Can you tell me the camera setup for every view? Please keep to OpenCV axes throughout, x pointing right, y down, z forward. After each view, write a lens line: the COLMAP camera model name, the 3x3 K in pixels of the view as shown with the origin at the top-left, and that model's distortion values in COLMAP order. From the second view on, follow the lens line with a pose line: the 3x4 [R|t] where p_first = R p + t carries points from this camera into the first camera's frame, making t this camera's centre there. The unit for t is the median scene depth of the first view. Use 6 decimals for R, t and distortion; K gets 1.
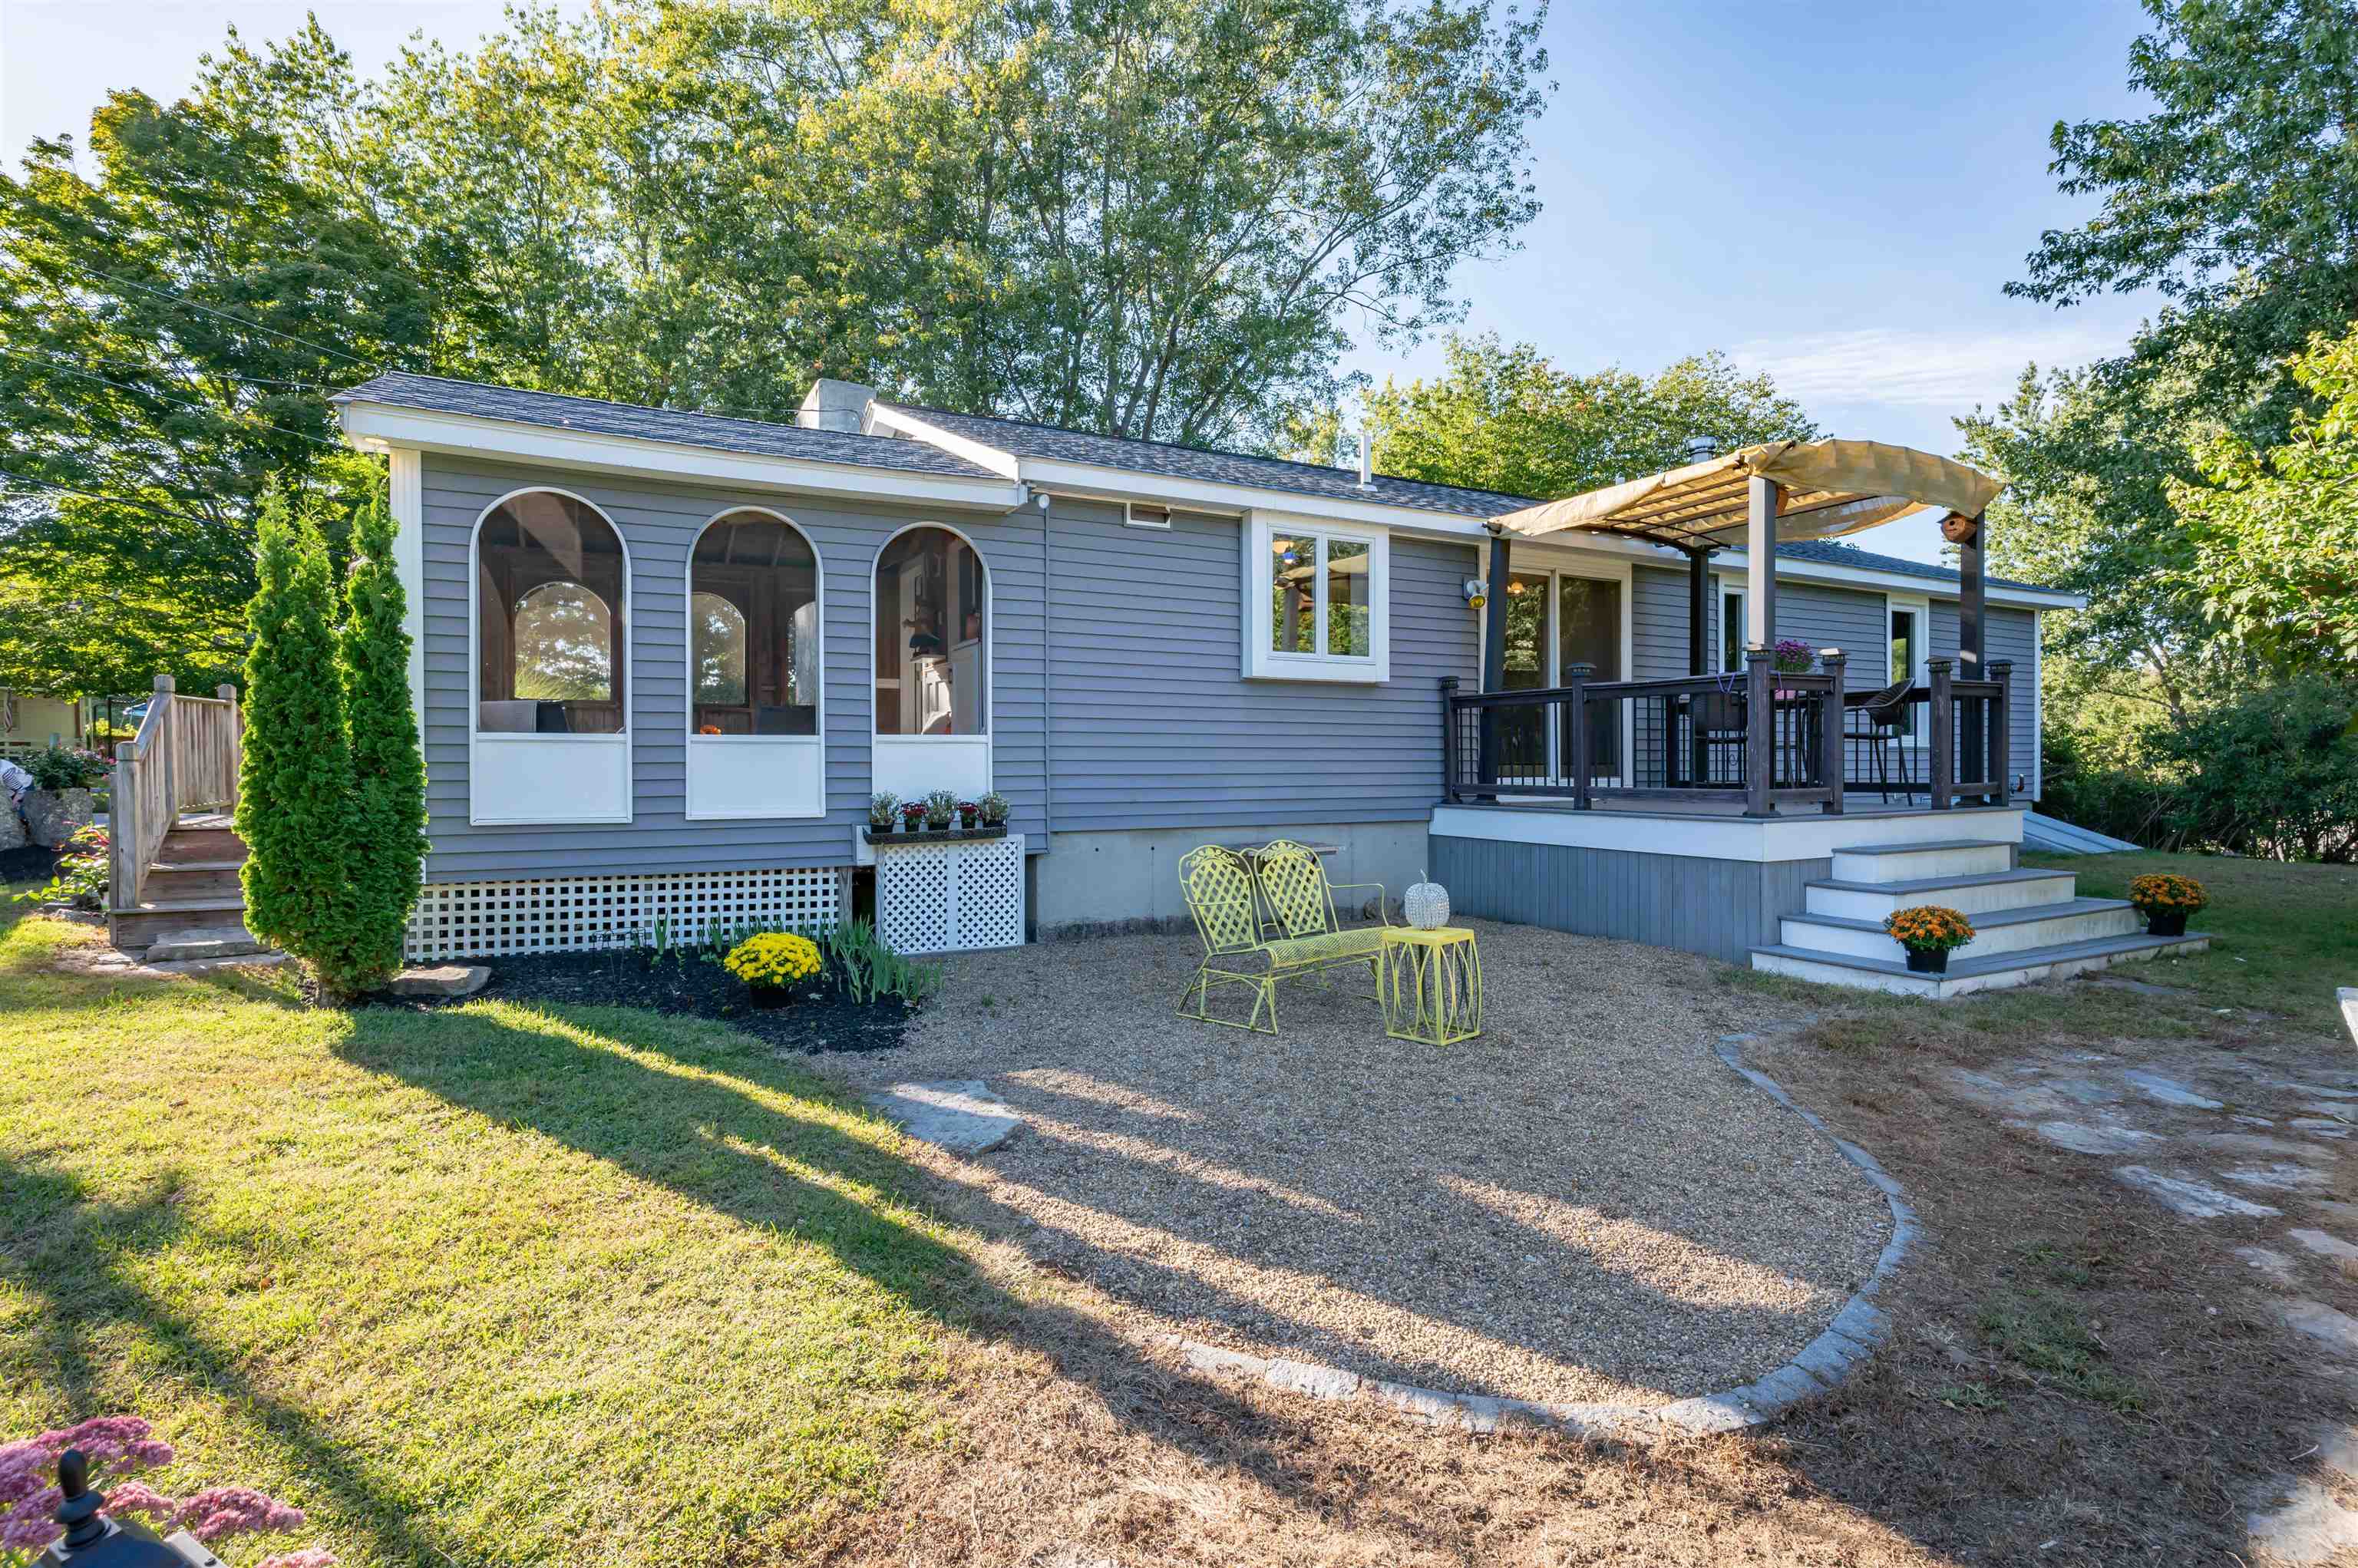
lens RADIAL K [[1157.0, 0, 1179.0], [0, 1157.0, 784.0], [0, 0, 1]] dist [-0.001193, 0.000403]
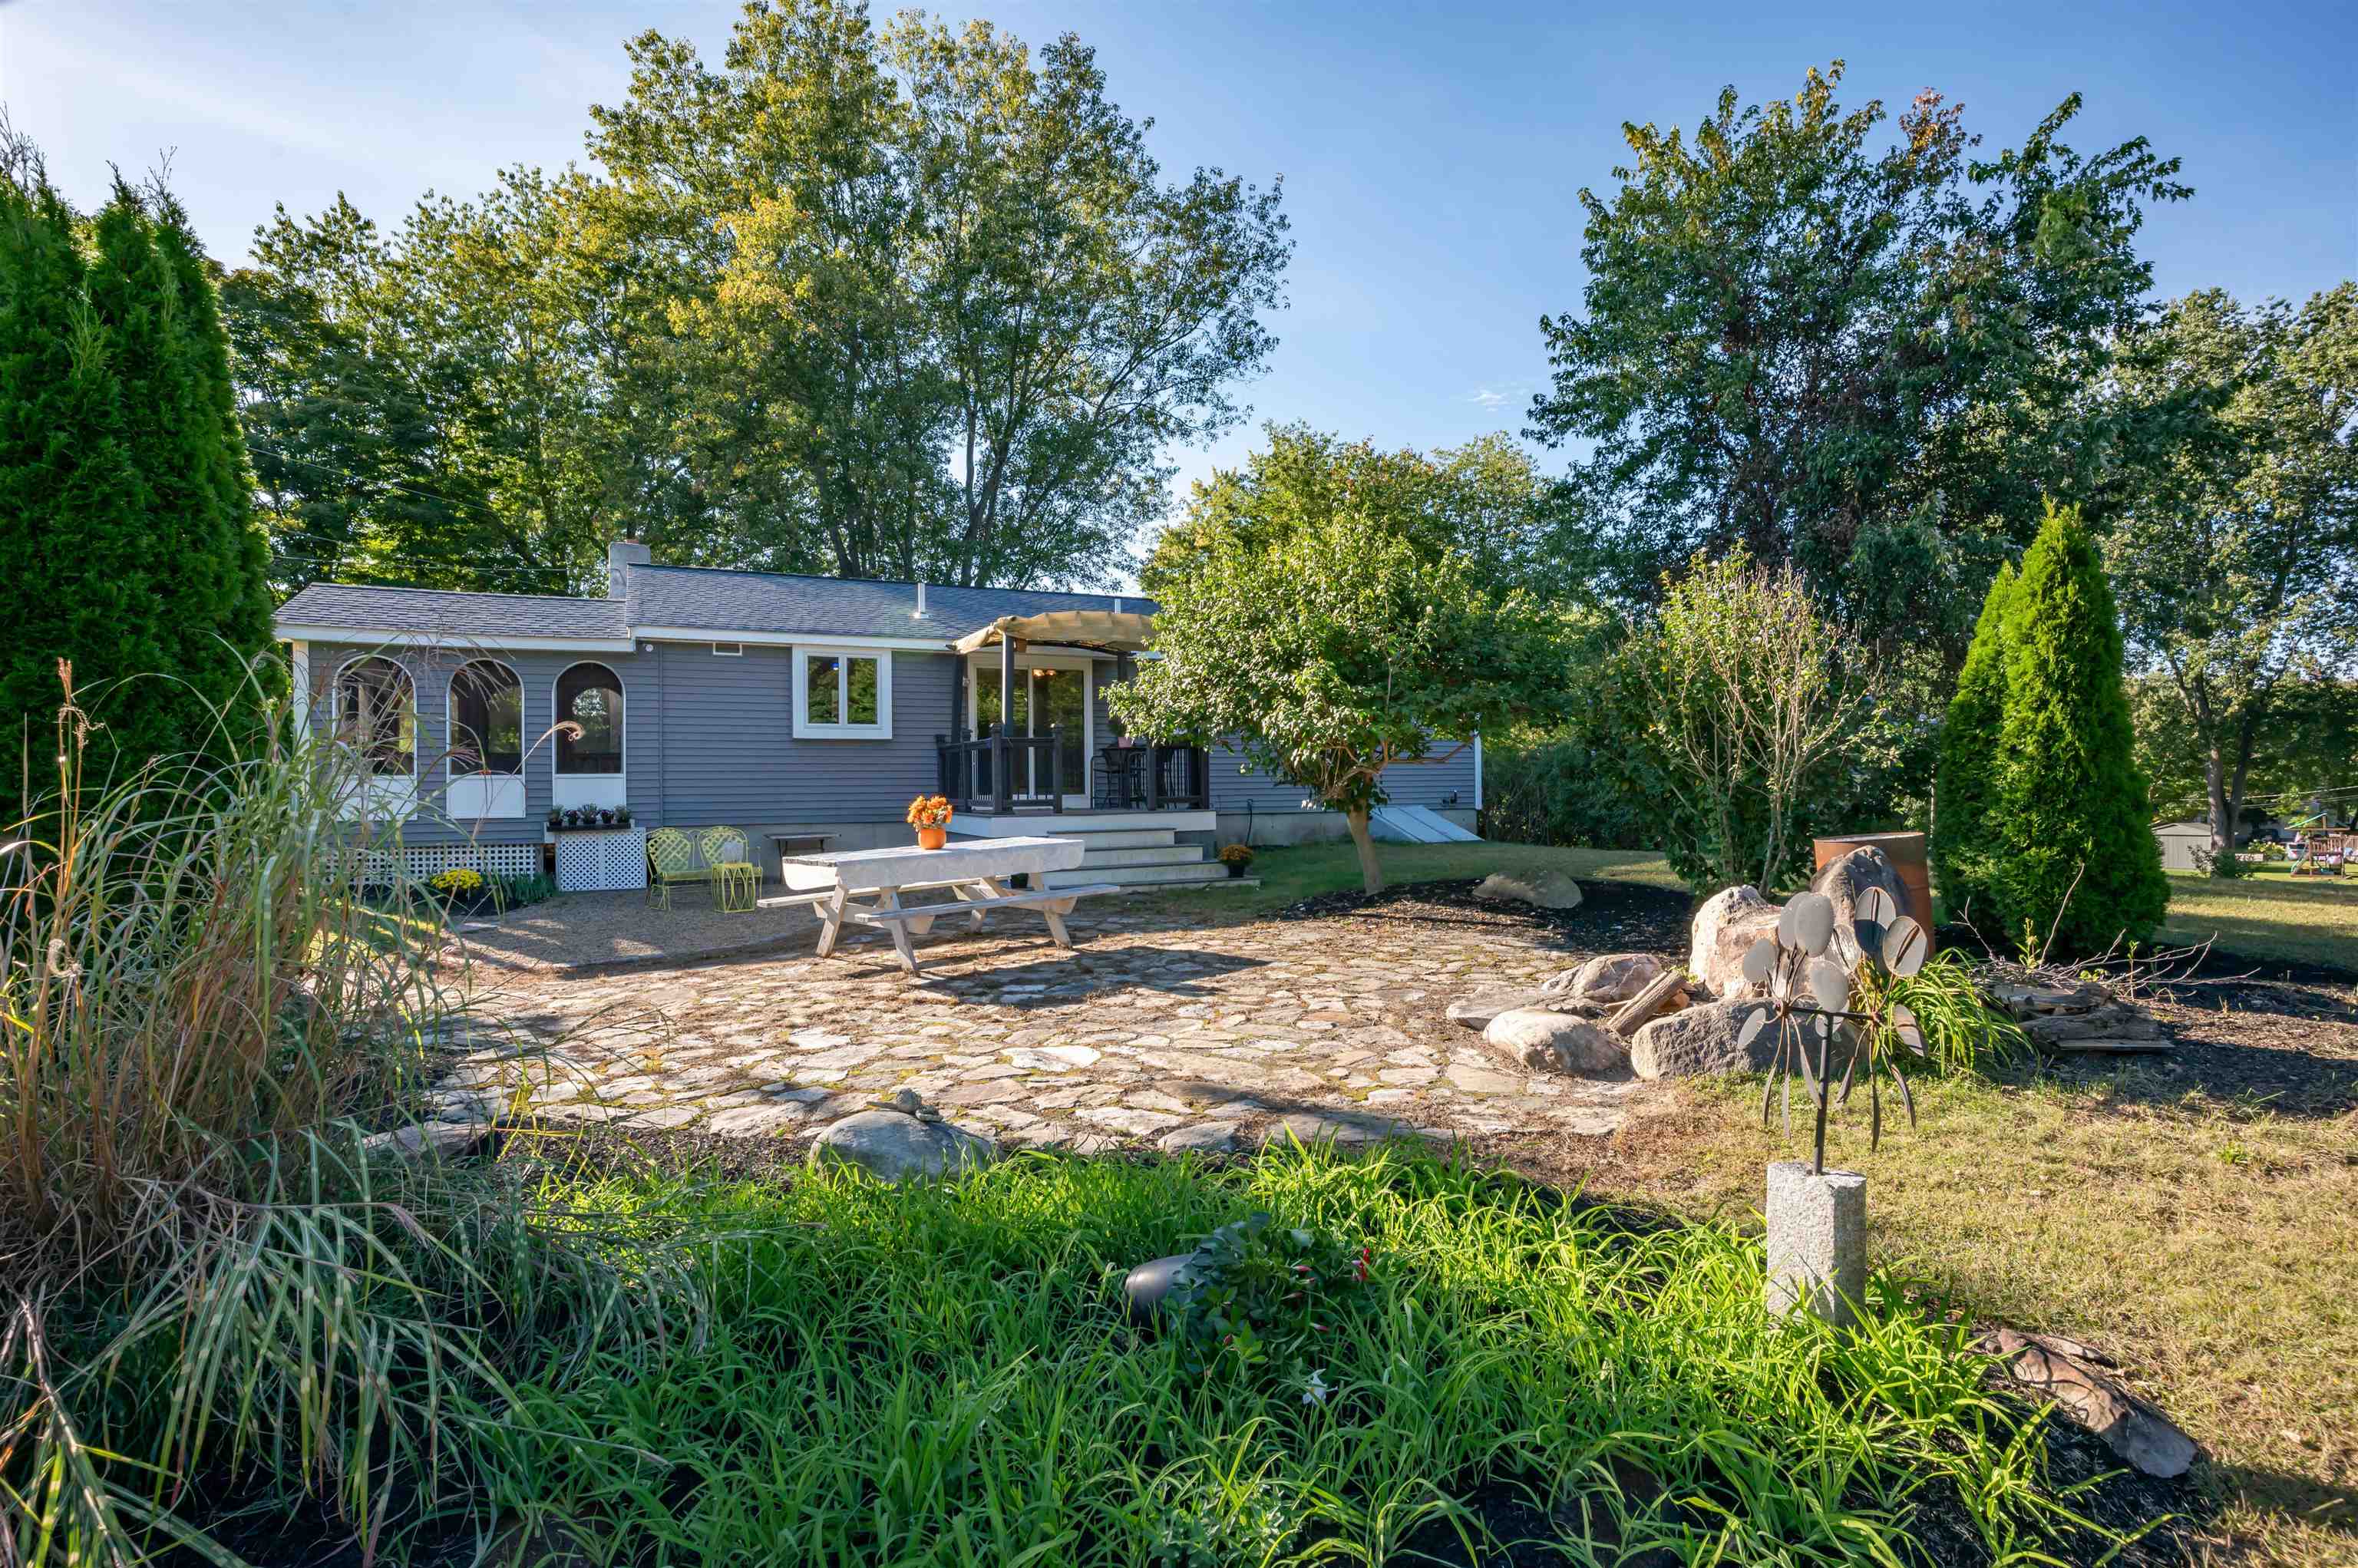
lens RADIAL K [[1160.1, 0, 1179.0], [0, 1160.1, 784.0], [0, 0, 1]] dist [0.002492, 0.000171]
pose [[0.999042, -0.006636, -0.043248, 0.251416], [0.005956, 0.999857, -0.015829, 0.002780], [0.043346, 0.015556, 0.998939, -0.255079]]
